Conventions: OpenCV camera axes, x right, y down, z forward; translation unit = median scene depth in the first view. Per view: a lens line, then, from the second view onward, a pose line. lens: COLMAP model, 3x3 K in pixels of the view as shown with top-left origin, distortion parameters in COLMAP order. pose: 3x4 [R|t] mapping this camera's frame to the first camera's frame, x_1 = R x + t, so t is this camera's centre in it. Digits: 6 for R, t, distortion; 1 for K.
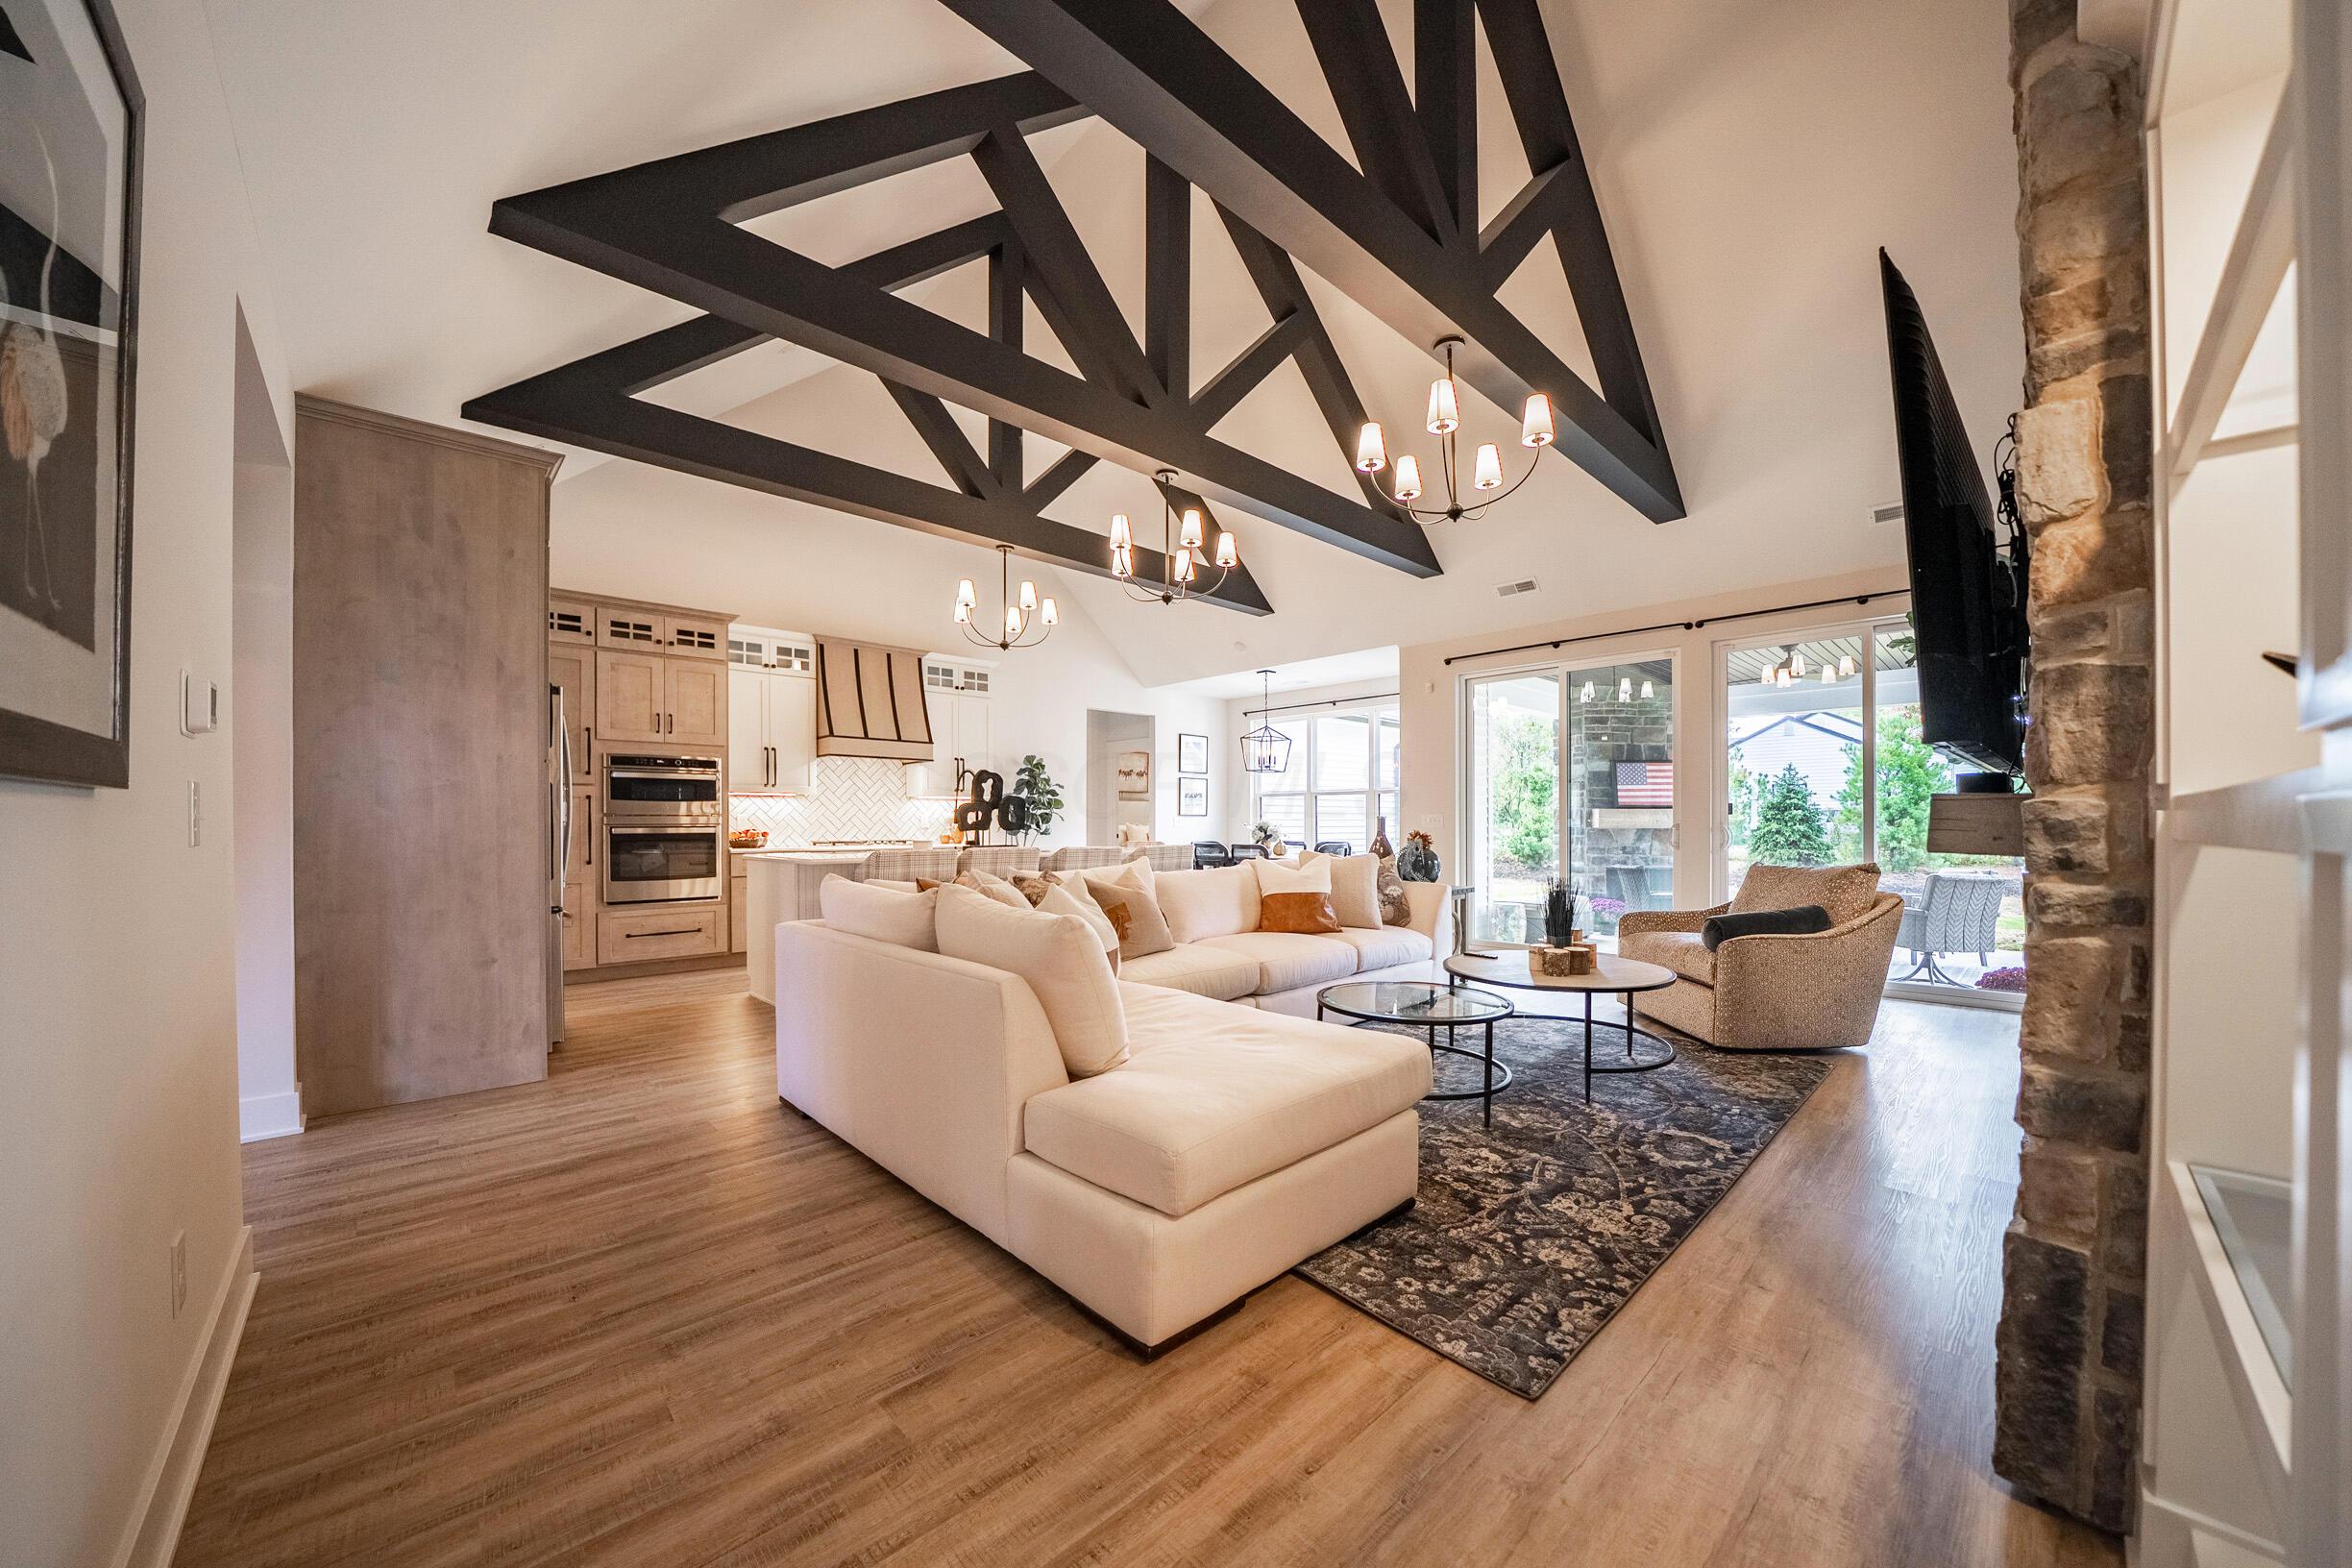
lens RADIAL K [[818.0, 0, 1187.1], [0, 818.0, 825.6], [0, 0, 1]] dist [-0.024655, 0.000894]
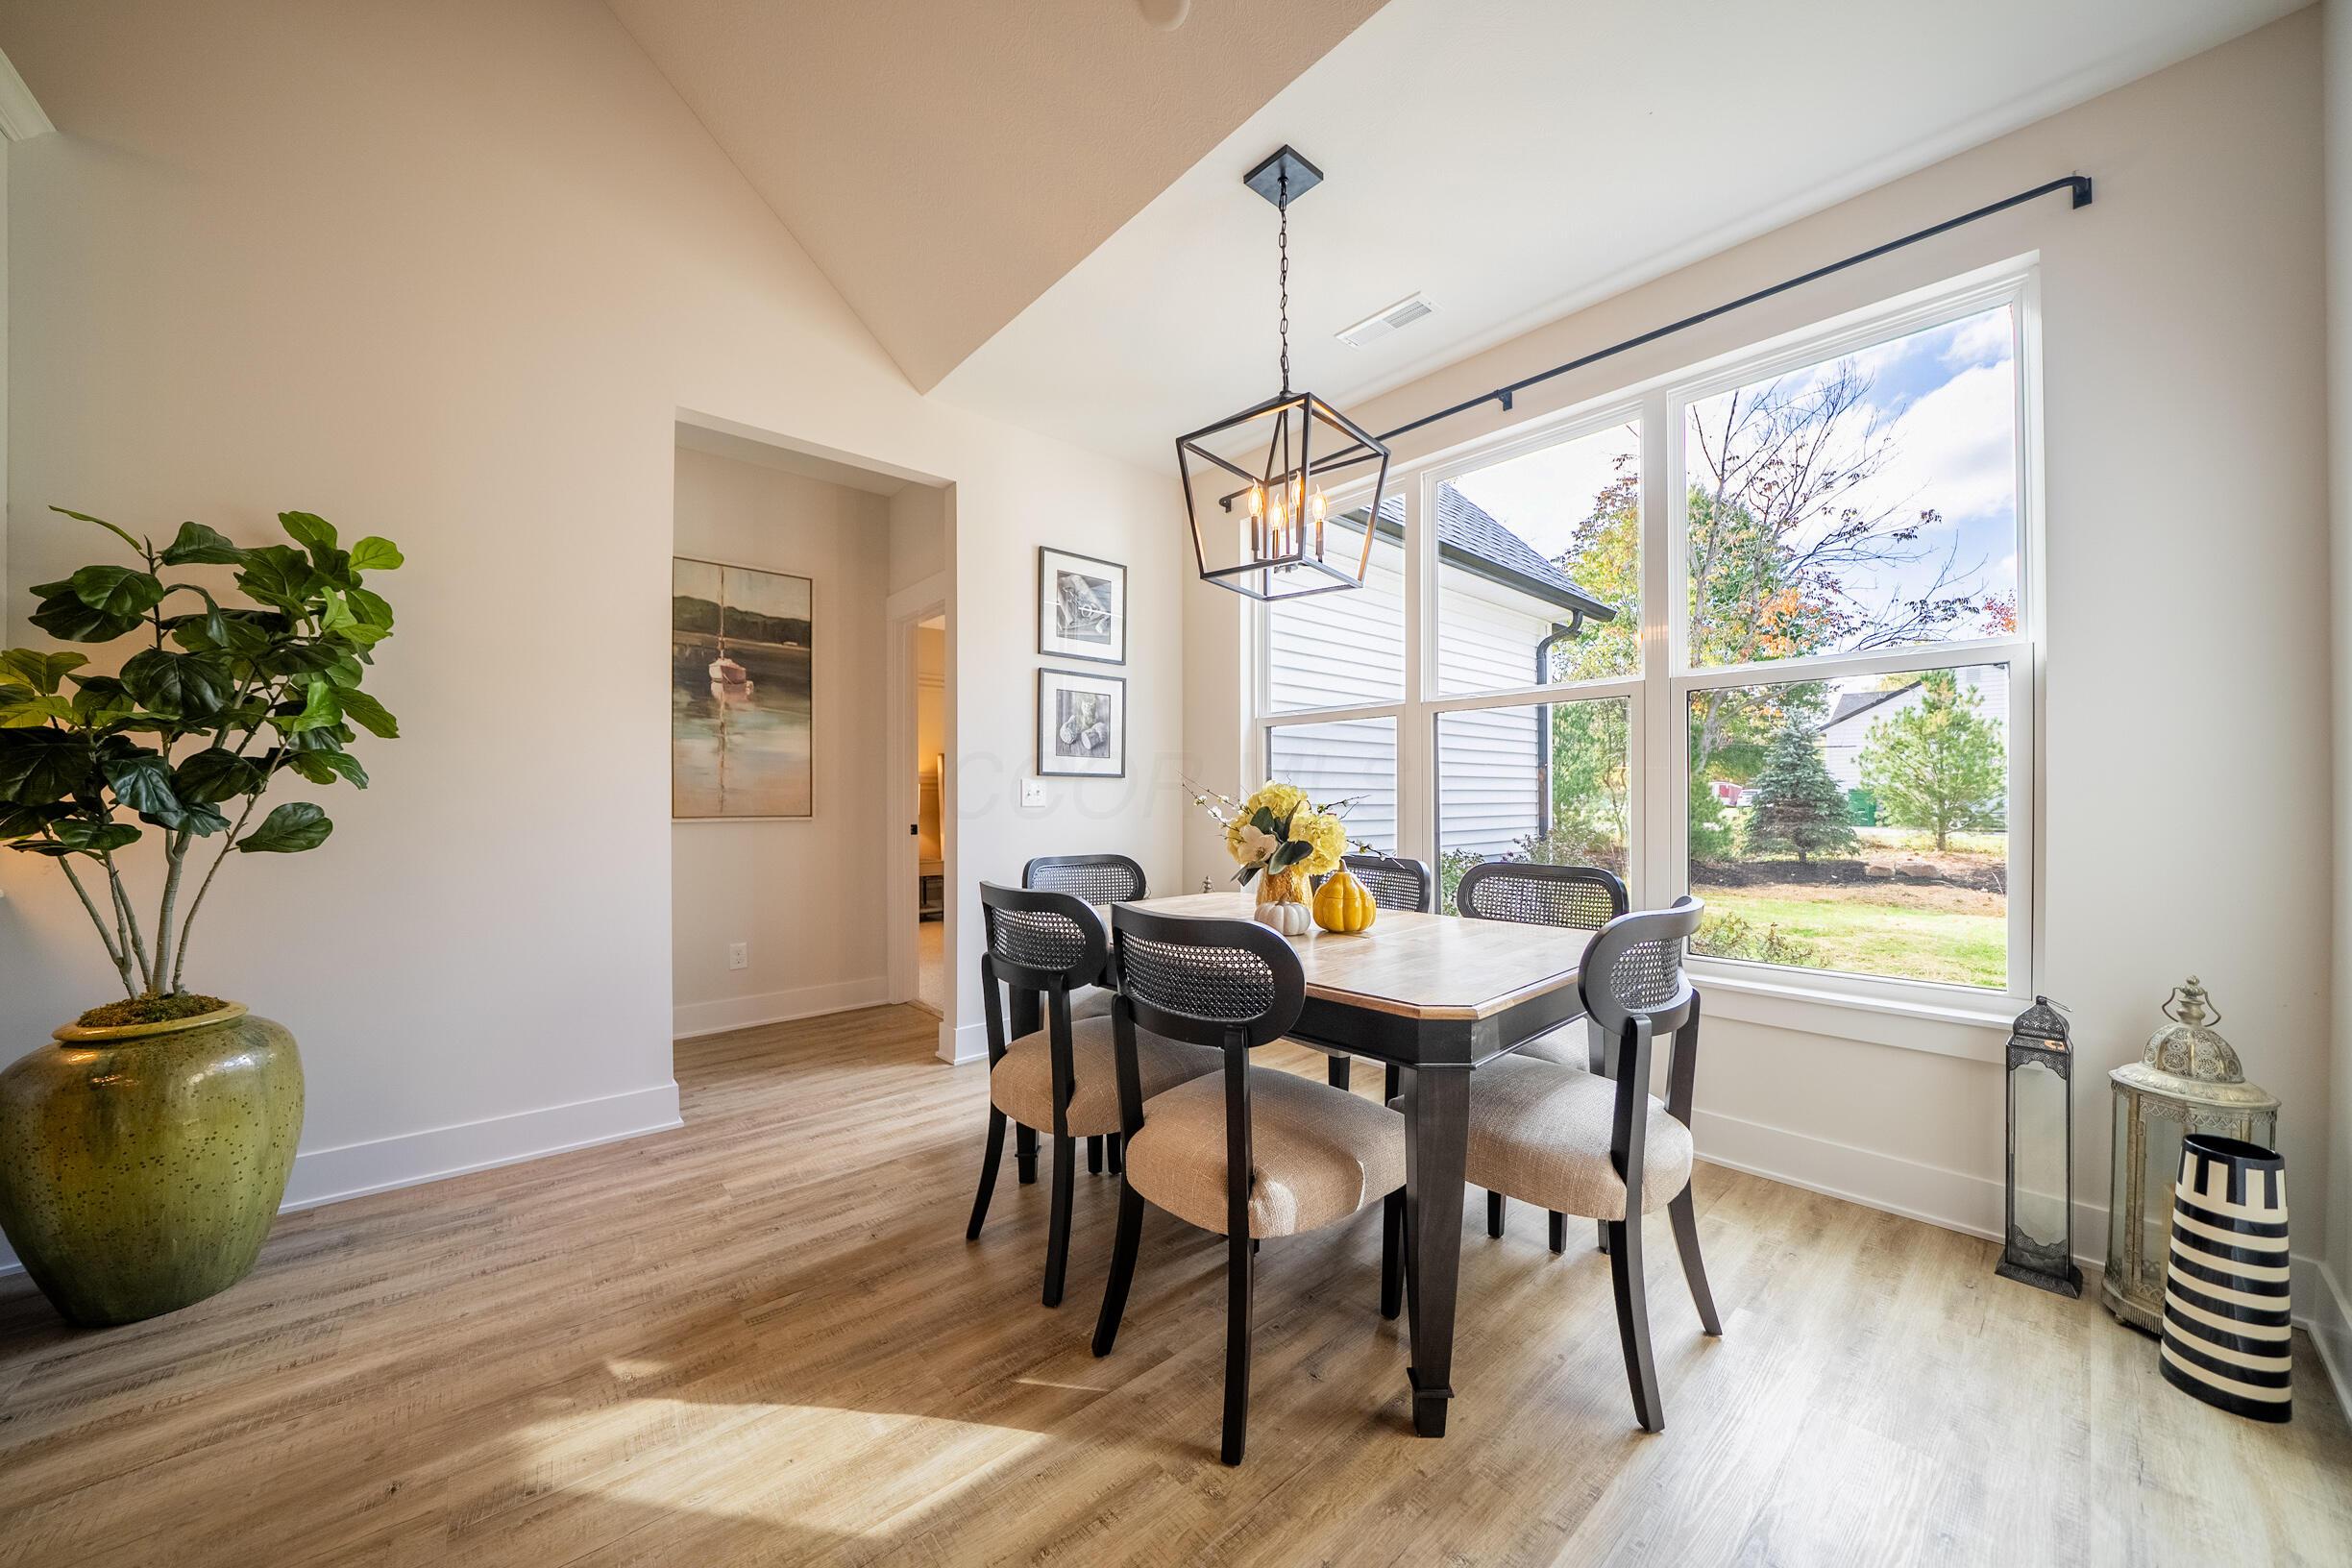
lens RADIAL K [[818.0, 0, 1167.2], [0, 818.0, 811.4], [0, 0, 1]] dist [-0.024655, 0.000894]
pose [[0.999305, 0.002185, -0.037214, 0.097857], [-0.001626, 0.999885, 0.015056, -0.003531], [0.037243, -0.014985, 0.999194, 1.042440]]
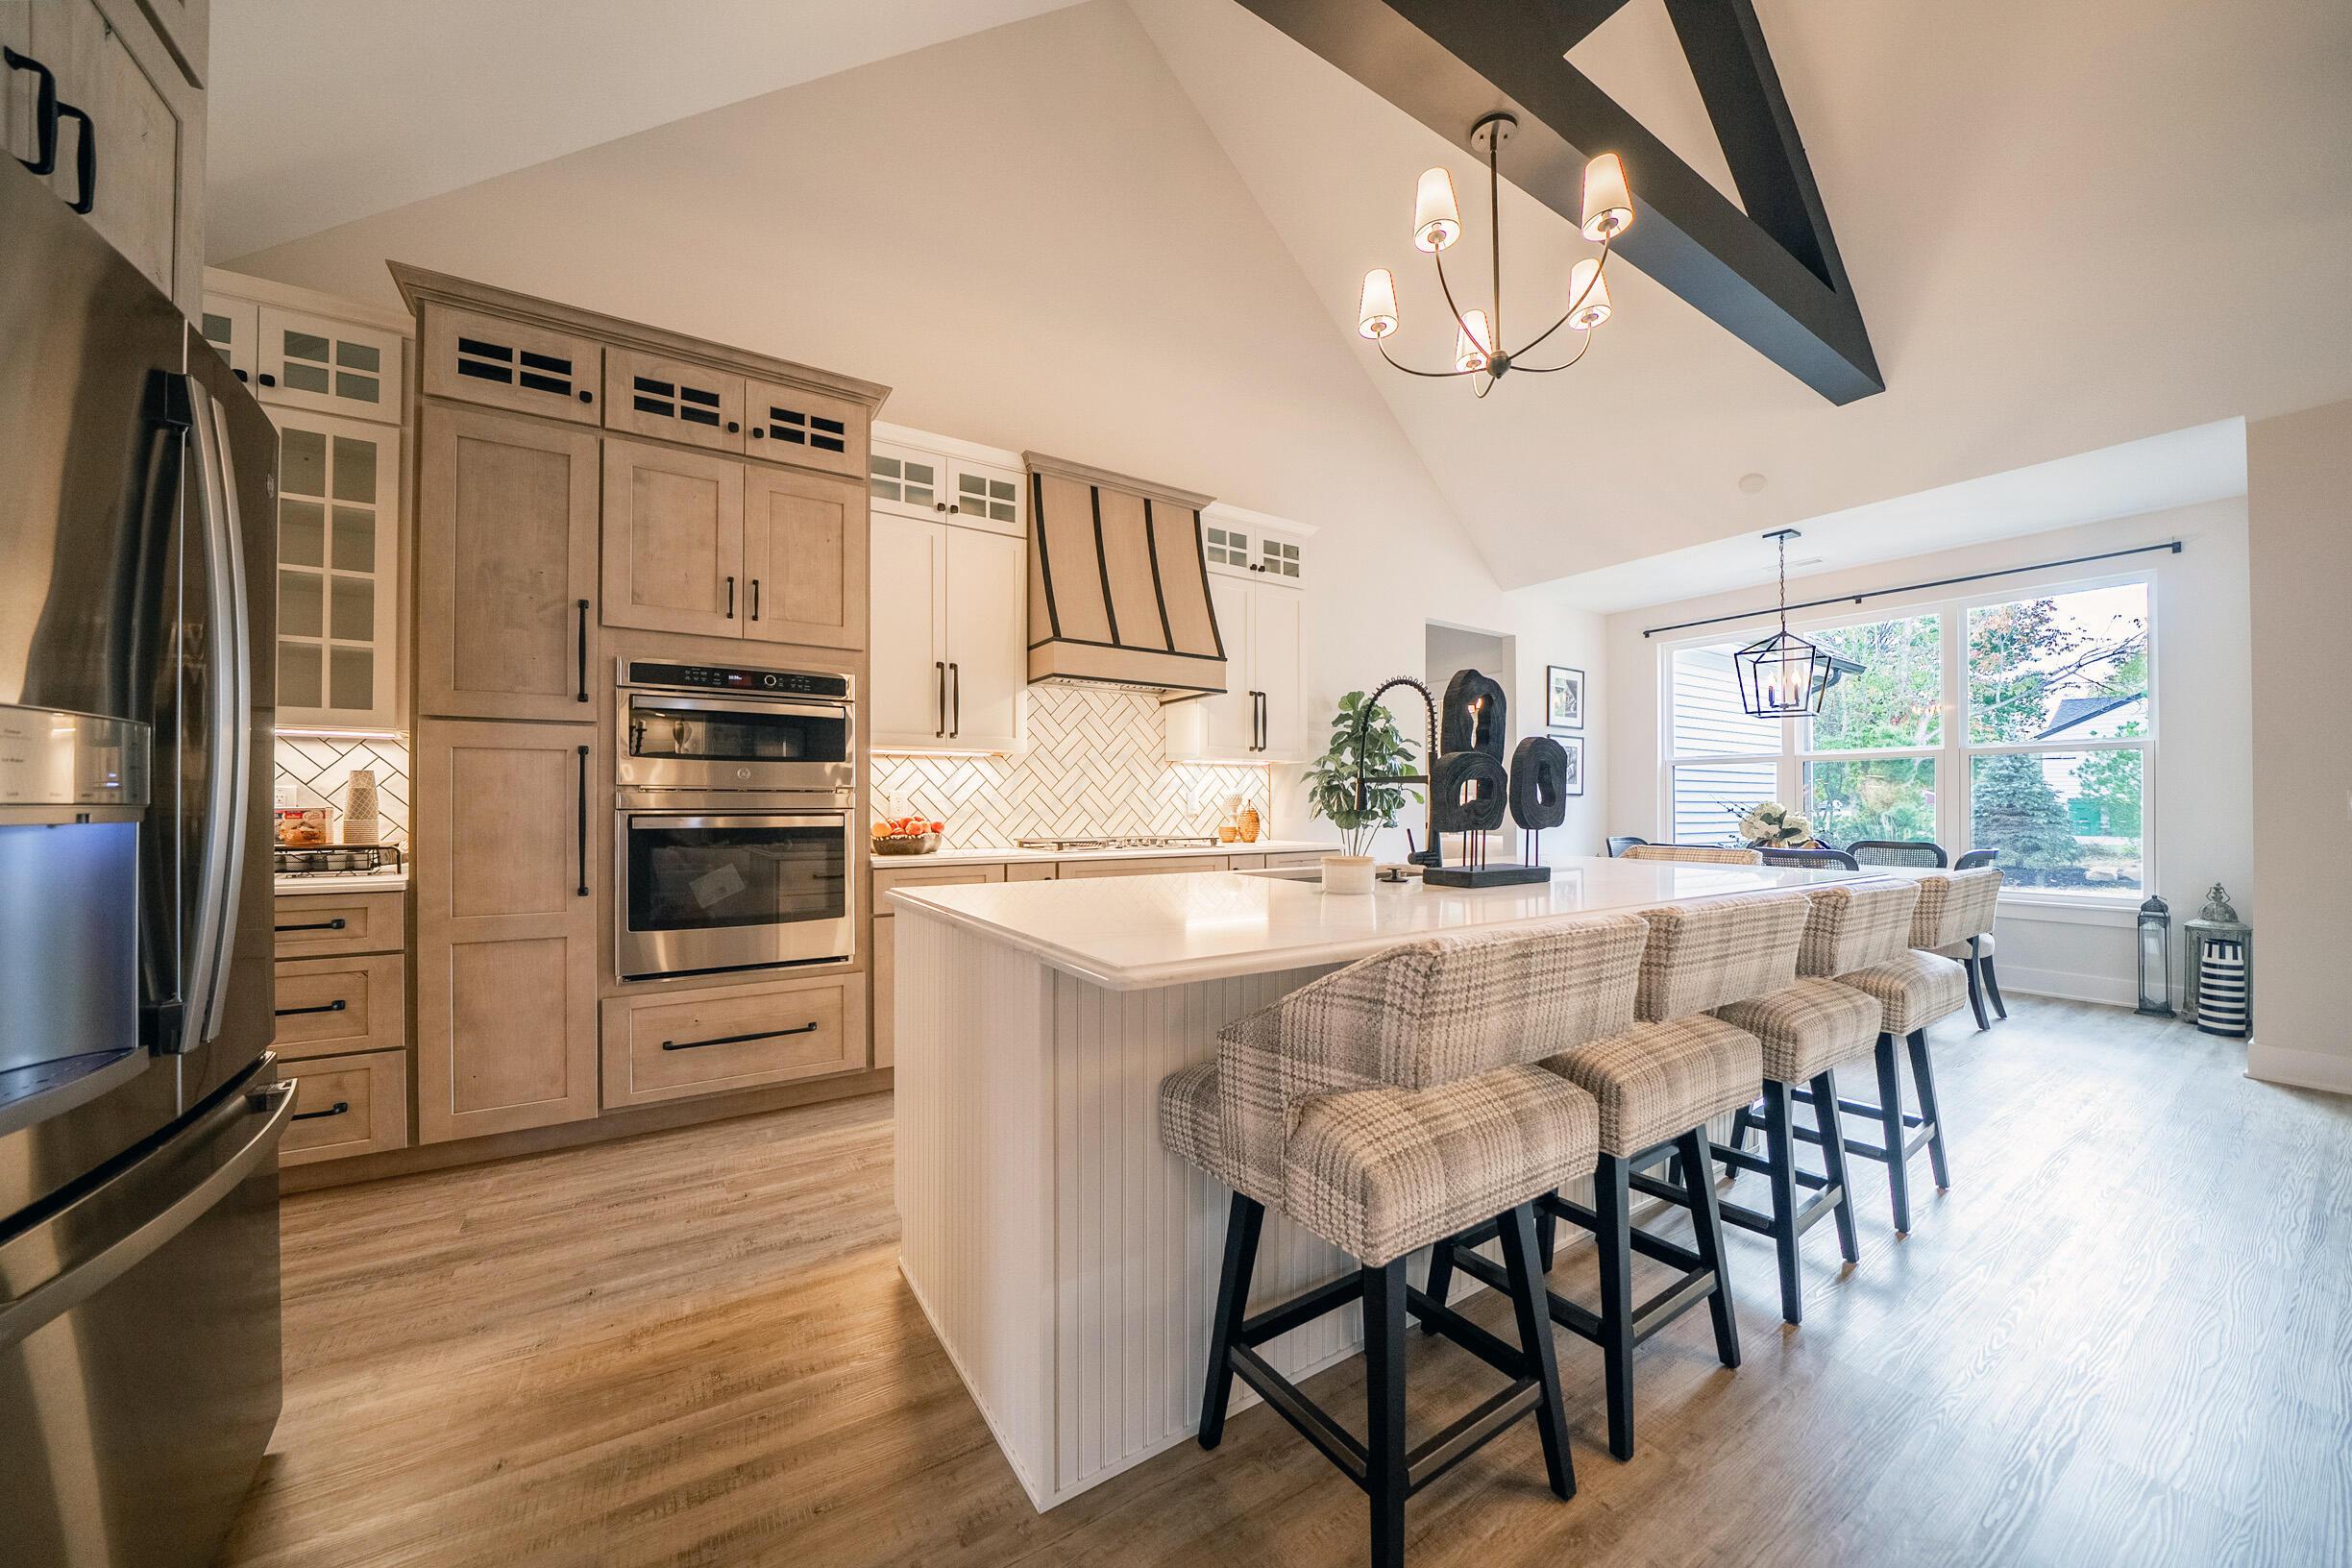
lens RADIAL K [[818.0, 0, 1180.9], [0, 818.0, 806.5], [0, 0, 1]] dist [-0.024655, 0.000894]
pose [[0.984231, 0.001163, -0.176885, -0.286430], [-0.001771, 0.999993, -0.003277, -0.001453], [0.176880, 0.003538, 0.984226, 0.537711]]
